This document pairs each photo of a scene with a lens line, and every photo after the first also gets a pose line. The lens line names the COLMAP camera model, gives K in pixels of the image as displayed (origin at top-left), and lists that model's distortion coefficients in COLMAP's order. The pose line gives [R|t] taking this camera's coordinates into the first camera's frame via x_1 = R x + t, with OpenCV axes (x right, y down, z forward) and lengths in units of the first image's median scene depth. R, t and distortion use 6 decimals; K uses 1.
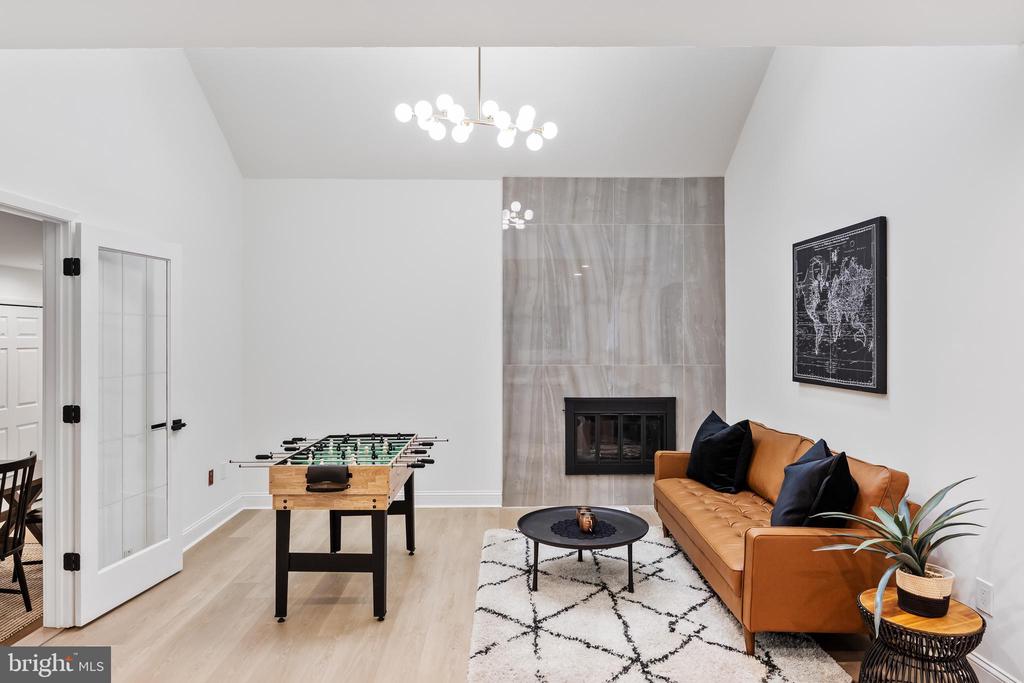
lens RADIAL K [[595.6, 0, 514.6], [0, 595.6, 340.3], [0, 0, 1]] dist [-0.008445, -0.002354]
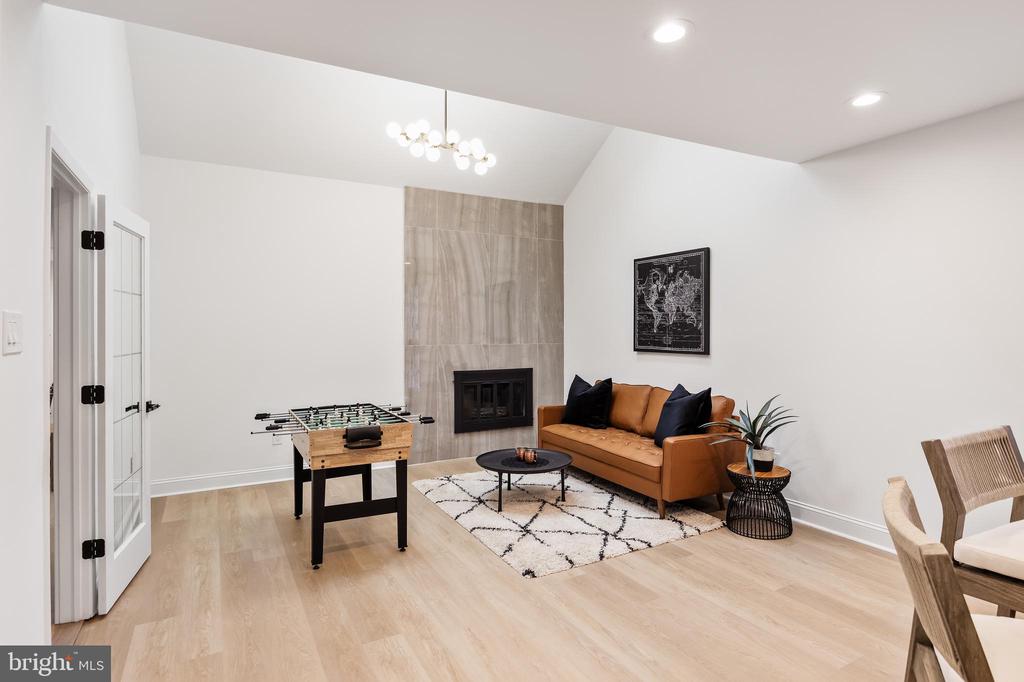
lens RADIAL K [[540.3, 0, 510.0], [0, 540.3, 336.6], [0, 0, 1]] dist [-0.010836, 0.001505]
pose [[0.887439, -0.005782, 0.460888, -0.476735], [0.001982, 0.999960, 0.008729, 0.021533], [-0.460920, -0.006832, 0.887415, -0.067534]]
